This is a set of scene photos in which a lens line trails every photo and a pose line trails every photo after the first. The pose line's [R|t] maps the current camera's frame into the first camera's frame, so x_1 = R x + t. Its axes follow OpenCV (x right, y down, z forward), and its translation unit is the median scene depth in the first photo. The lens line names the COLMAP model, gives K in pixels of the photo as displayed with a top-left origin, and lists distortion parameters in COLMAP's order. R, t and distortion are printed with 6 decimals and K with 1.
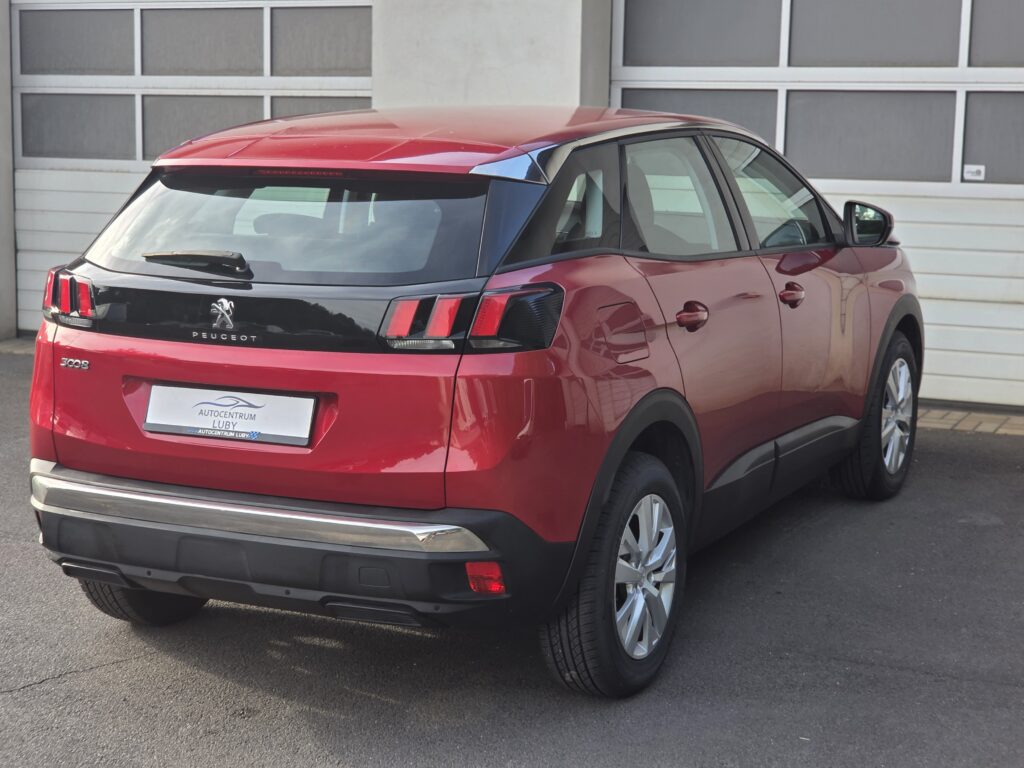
lens RADIAL K [[1974.7, 0, 512.0], [0, 1974.7, 384.0], [0, 0, 1]] dist [-0.336533, 4.292225]
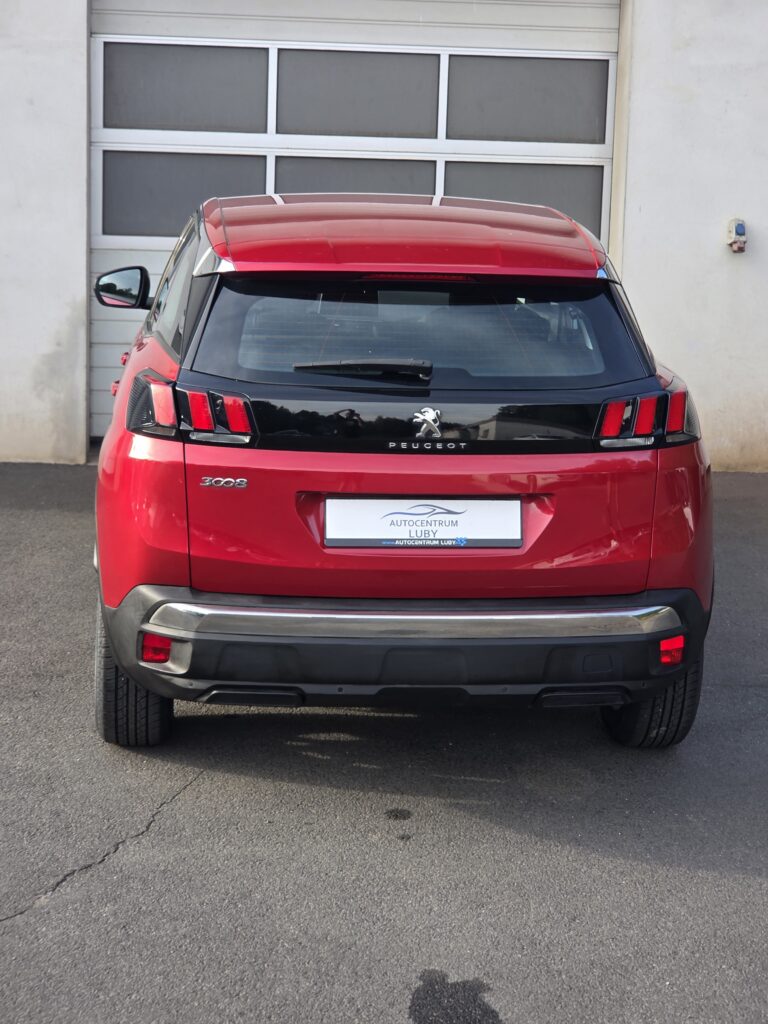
lens RADIAL K [[1974.7, 0, 384.9], [0, 1974.7, 462.1], [0, 0, 1]] dist [-0.336533, 4.292225]
pose [[0.855366, -0.071356, 0.513085, -0.675948], [0.054932, 0.997377, 0.047131, -0.063860], [-0.515103, -0.012129, 0.857043, 0.146557]]
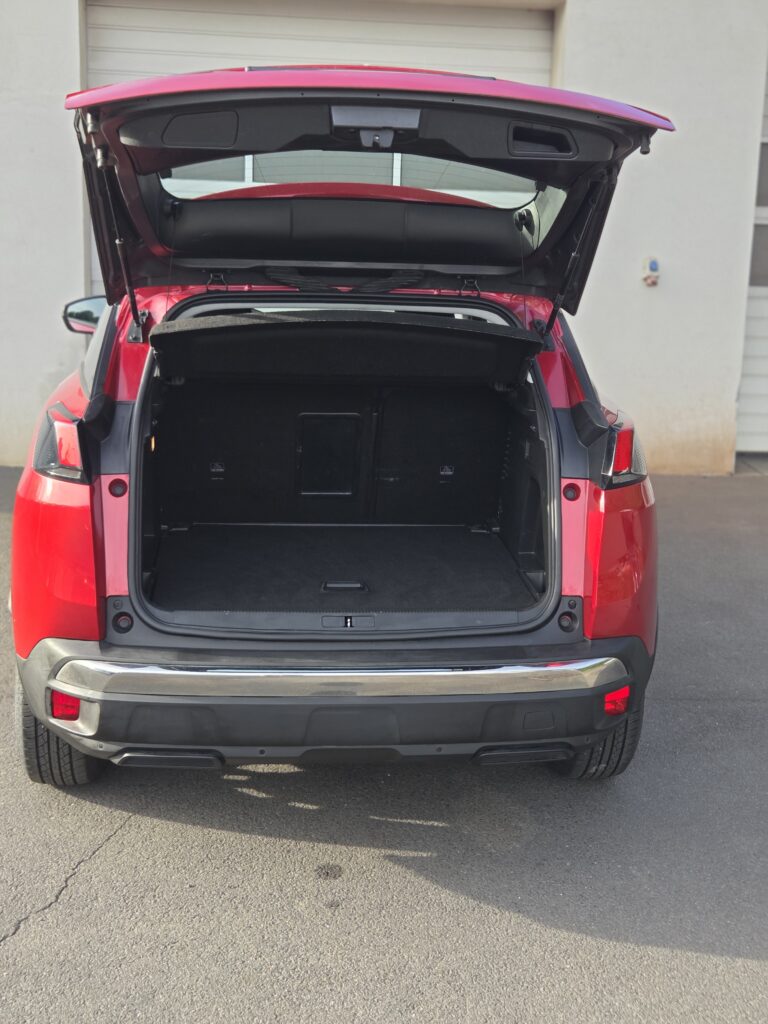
lens RADIAL K [[1376.7, 0, 397.7], [0, 1376.7, 496.8], [0, 0, 1]] dist [0.076822, -0.101435]
pose [[0.845852, -0.093387, 0.525180, -0.466175], [0.054290, 0.994515, 0.089405, -0.077098], [-0.530648, -0.047111, 0.846282, 0.435978]]
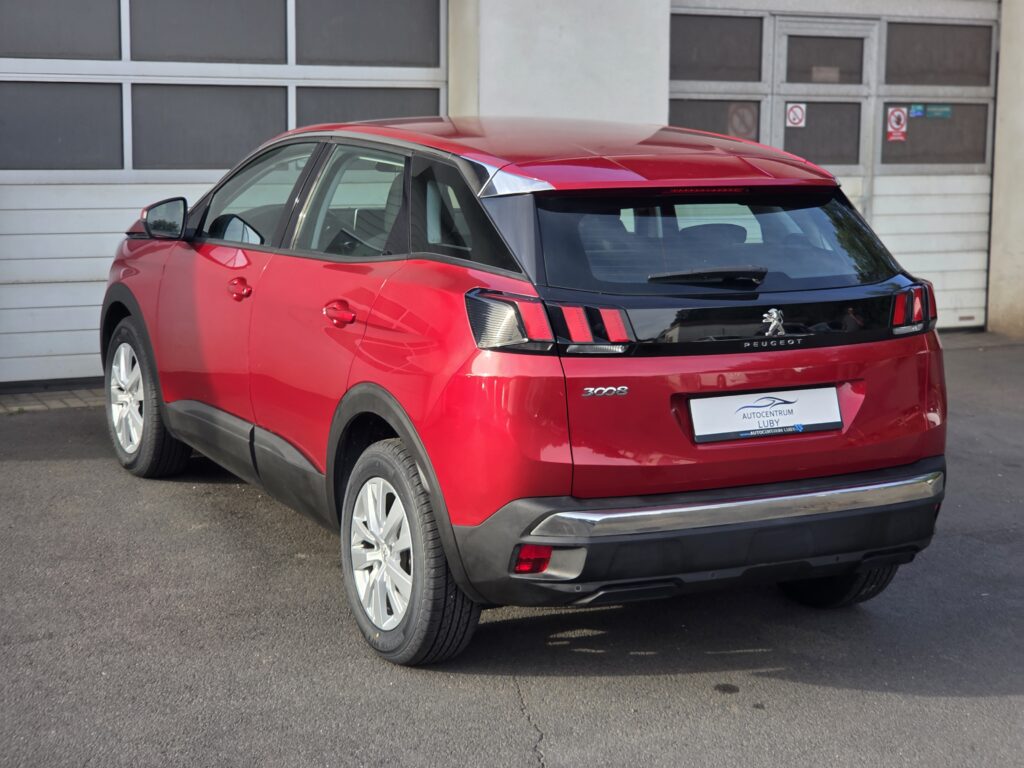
lens RADIAL K [[1974.7, 0, 512.0], [0, 1974.7, 384.0], [0, 0, 1]] dist [-0.336533, 4.292225]
pose [[0.585430, -0.128401, 0.800491, -1.102092], [0.109714, 0.990843, 0.078695, -0.102820], [-0.803265, 0.041755, 0.594156, 0.461947]]
